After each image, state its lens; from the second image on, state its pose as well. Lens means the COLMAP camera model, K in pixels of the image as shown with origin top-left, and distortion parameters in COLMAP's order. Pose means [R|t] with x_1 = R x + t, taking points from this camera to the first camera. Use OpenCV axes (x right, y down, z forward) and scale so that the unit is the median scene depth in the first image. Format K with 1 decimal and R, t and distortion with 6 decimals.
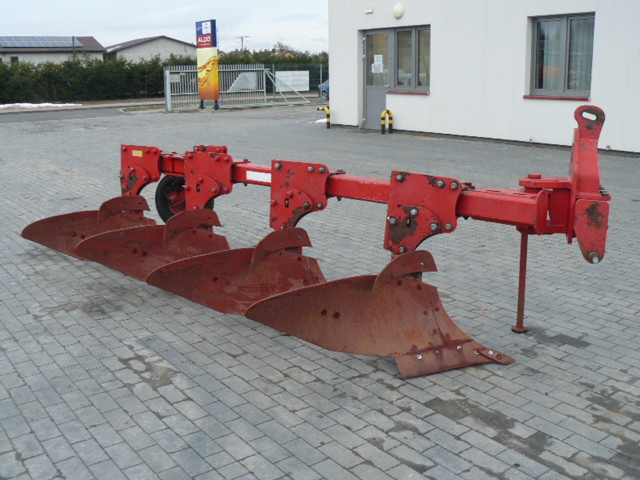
lens RADIAL K [[696.2, 0, 314.2], [0, 696.2, 232.5], [0, 0, 1]] dist [-0.194660, 0.235972]
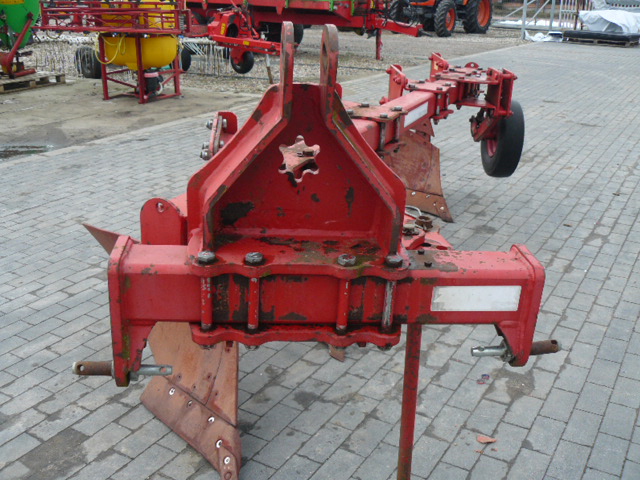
lens RADIAL K [[696.2, 0, 314.2], [0, 696.2, 232.5], [0, 0, 1]] dist [-0.194660, 0.235972]
pose [[0.376510, 0.333011, -0.864490, 0.613782], [-0.223181, 0.938281, 0.264234, -0.145564], [0.899127, 0.093451, 0.427594, 0.691484]]
